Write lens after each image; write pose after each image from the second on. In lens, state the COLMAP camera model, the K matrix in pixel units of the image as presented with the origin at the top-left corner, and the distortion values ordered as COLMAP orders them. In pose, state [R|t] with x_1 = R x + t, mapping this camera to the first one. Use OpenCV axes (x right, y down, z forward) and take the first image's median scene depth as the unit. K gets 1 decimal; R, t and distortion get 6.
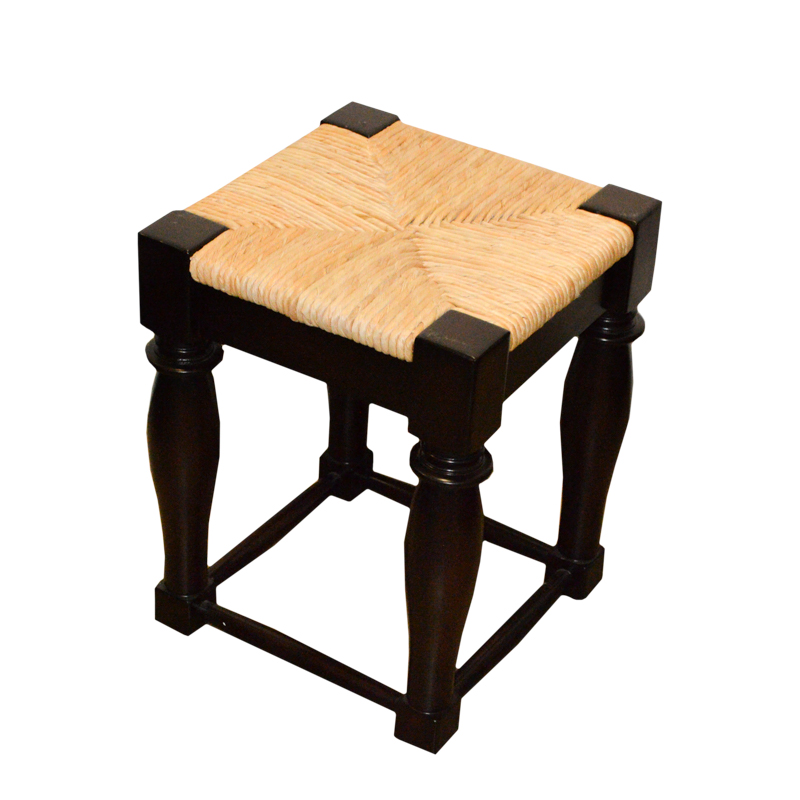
lens RADIAL K [[2125.0, 0, 400.0], [0, 2125.0, 400.0], [0, 0, 1]] dist [0.051687, 0.080199]
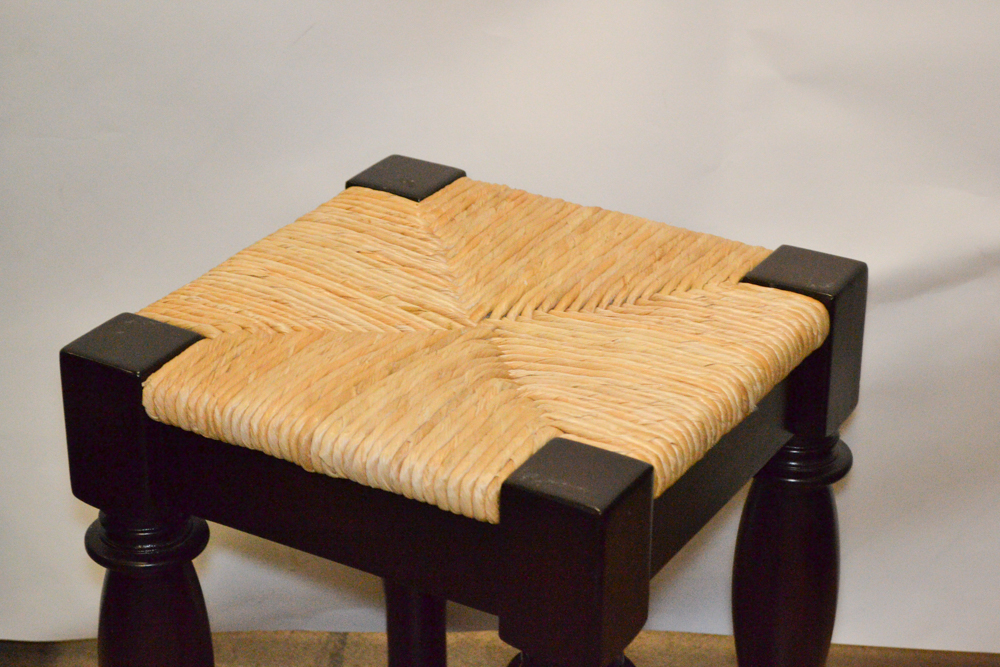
lens RADIAL K [[2398.5, 0, 500.0], [0, 2398.5, 333.5], [0, 0, 1]] dist [0.020224, -0.210889]
pose [[0.998253, -0.059020, 0.002649, 0.006703], [0.058928, 0.991482, -0.116147, 0.007673], [0.004229, 0.116100, 0.993229, 0.269774]]
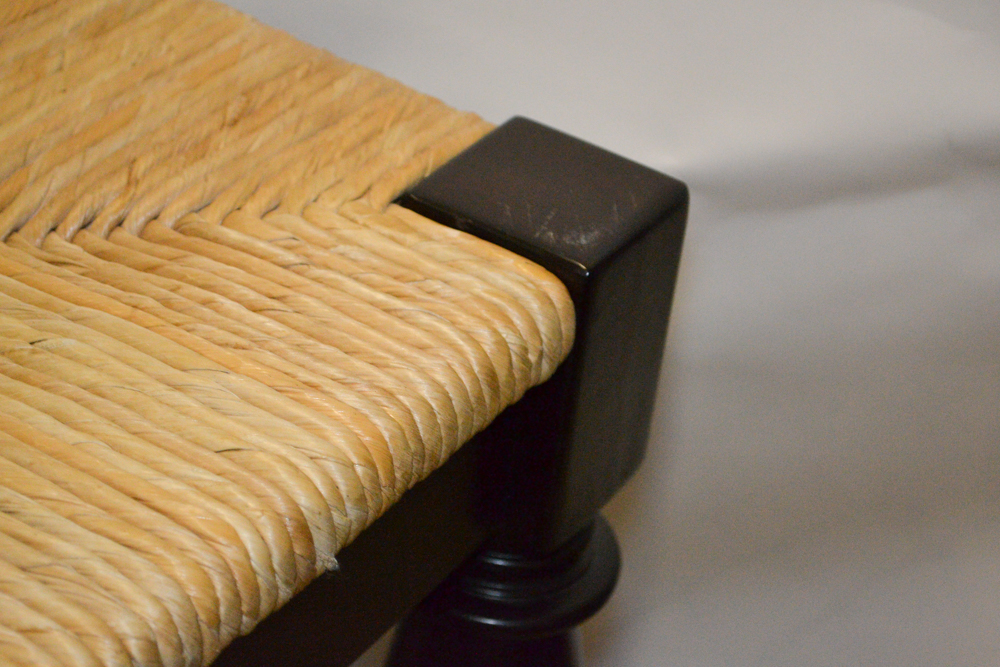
lens RADIAL K [[2398.5, 0, 500.0], [0, 2398.5, 333.5], [0, 0, 1]] dist [0.020224, -0.210889]
pose [[0.998633, 0.048897, 0.018459, 0.094204], [-0.049521, 0.998161, 0.034976, -0.085615], [-0.016715, -0.035842, 0.999218, 0.681763]]
